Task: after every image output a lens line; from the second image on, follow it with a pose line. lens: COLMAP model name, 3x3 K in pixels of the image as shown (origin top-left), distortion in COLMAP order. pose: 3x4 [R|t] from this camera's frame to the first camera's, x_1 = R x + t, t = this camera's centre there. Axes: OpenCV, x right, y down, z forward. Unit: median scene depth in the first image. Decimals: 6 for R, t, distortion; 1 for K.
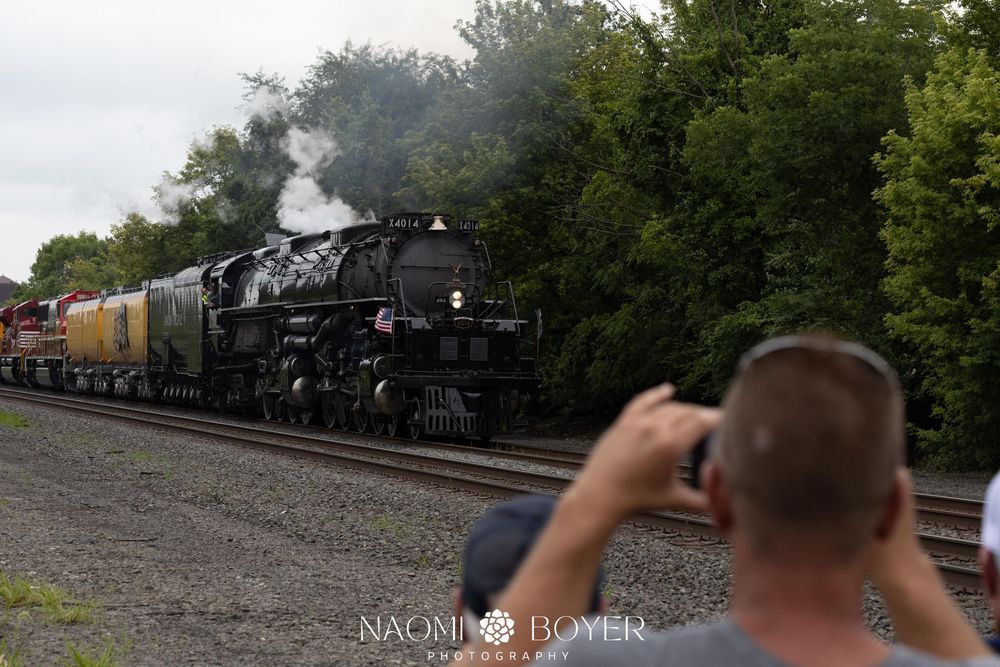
lens RADIAL K [[2716.3, 0, 312.1], [0, 2716.3, 333.9], [0, 0, 1]] dist [0.221467, -0.710369]
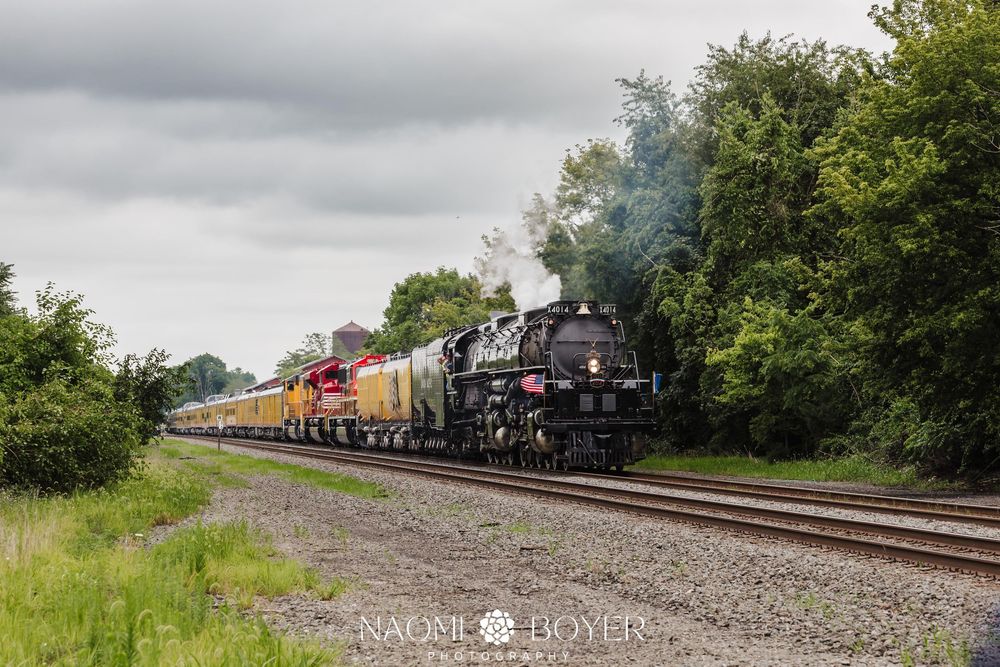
lens RADIAL K [[1834.4, 0, 264.0], [0, 1834.4, 334.1], [0, 0, 1]] dist [0.155514, 0.164276]
pose [[0.993974, -0.035828, -0.103596, -0.077441], [0.032090, 0.998780, -0.037531, 0.002956], [0.104814, 0.033980, 0.993911, 0.397800]]
